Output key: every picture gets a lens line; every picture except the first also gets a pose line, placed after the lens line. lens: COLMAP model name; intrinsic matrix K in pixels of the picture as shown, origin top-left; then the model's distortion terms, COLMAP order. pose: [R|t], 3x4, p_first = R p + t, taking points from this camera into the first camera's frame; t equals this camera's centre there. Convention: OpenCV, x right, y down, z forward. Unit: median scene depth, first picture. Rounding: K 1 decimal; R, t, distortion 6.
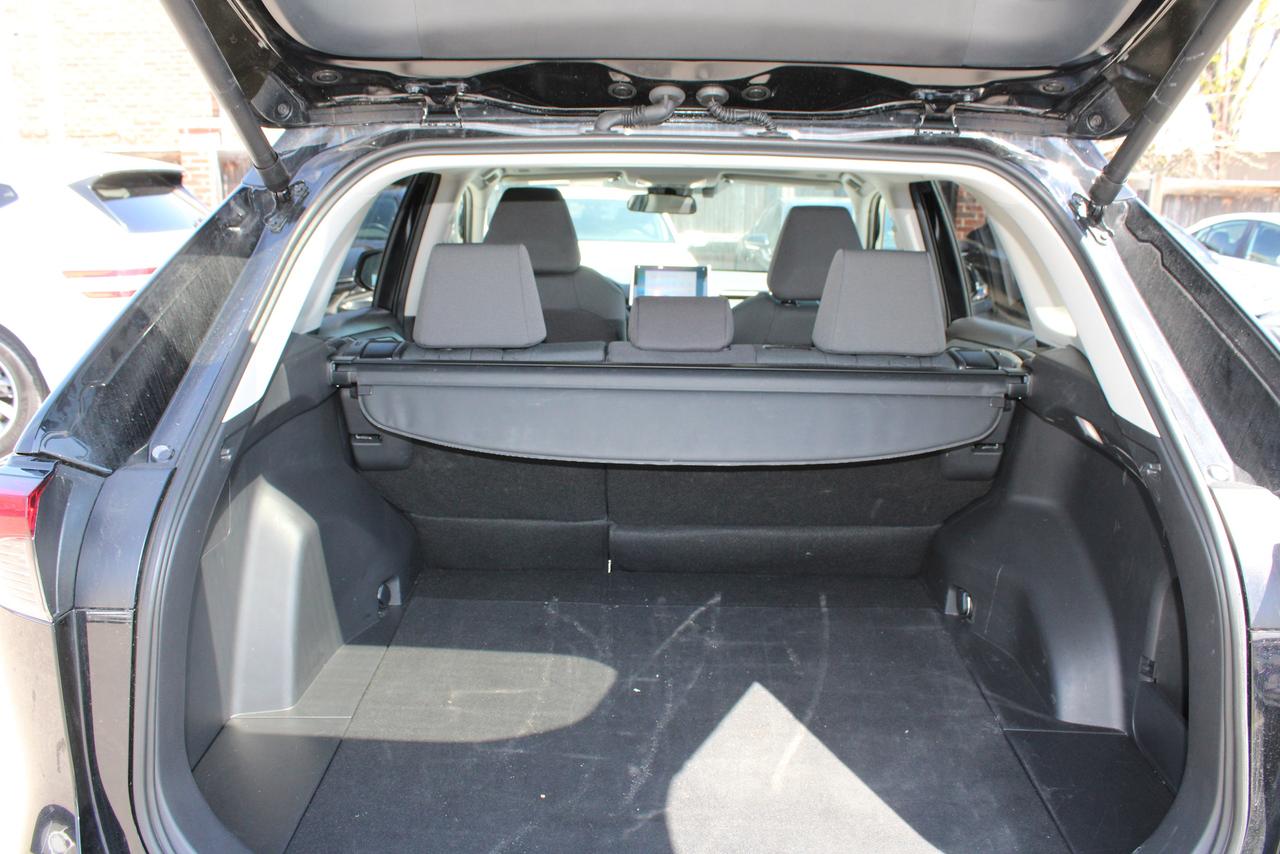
lens RADIAL K [[1059.1, 0, 640.0], [0, 1059.1, 427.0], [0, 0, 1]] dist [-0.160681, 0.125083]
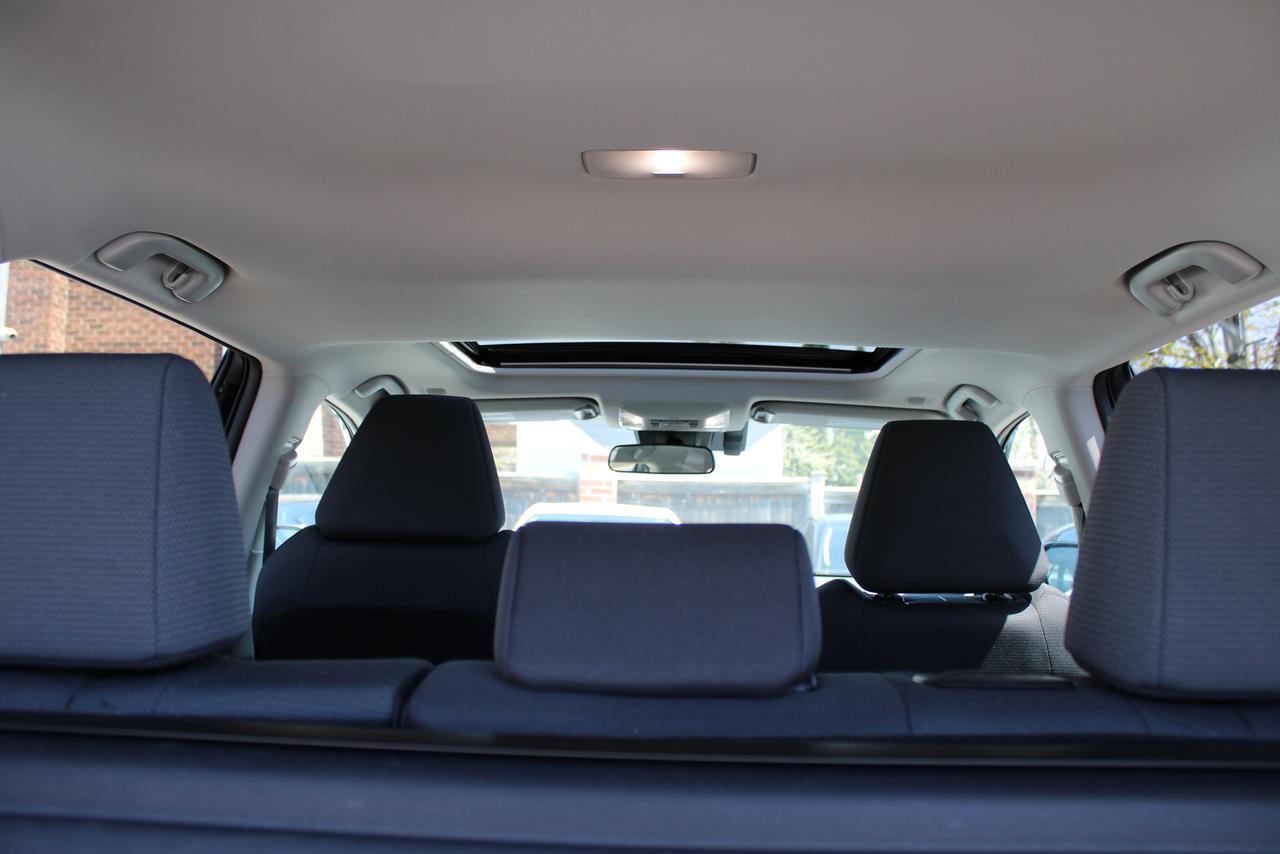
lens RADIAL K [[1059.1, 0, 640.0], [0, 1059.1, 427.0], [0, 0, 1]] dist [-0.160681, 0.125083]
pose [[0.999732, 0.003613, -0.022848, 0.022588], [-0.010584, 0.949729, -0.312893, -0.027223], [0.020569, 0.313051, 0.949514, 0.375001]]
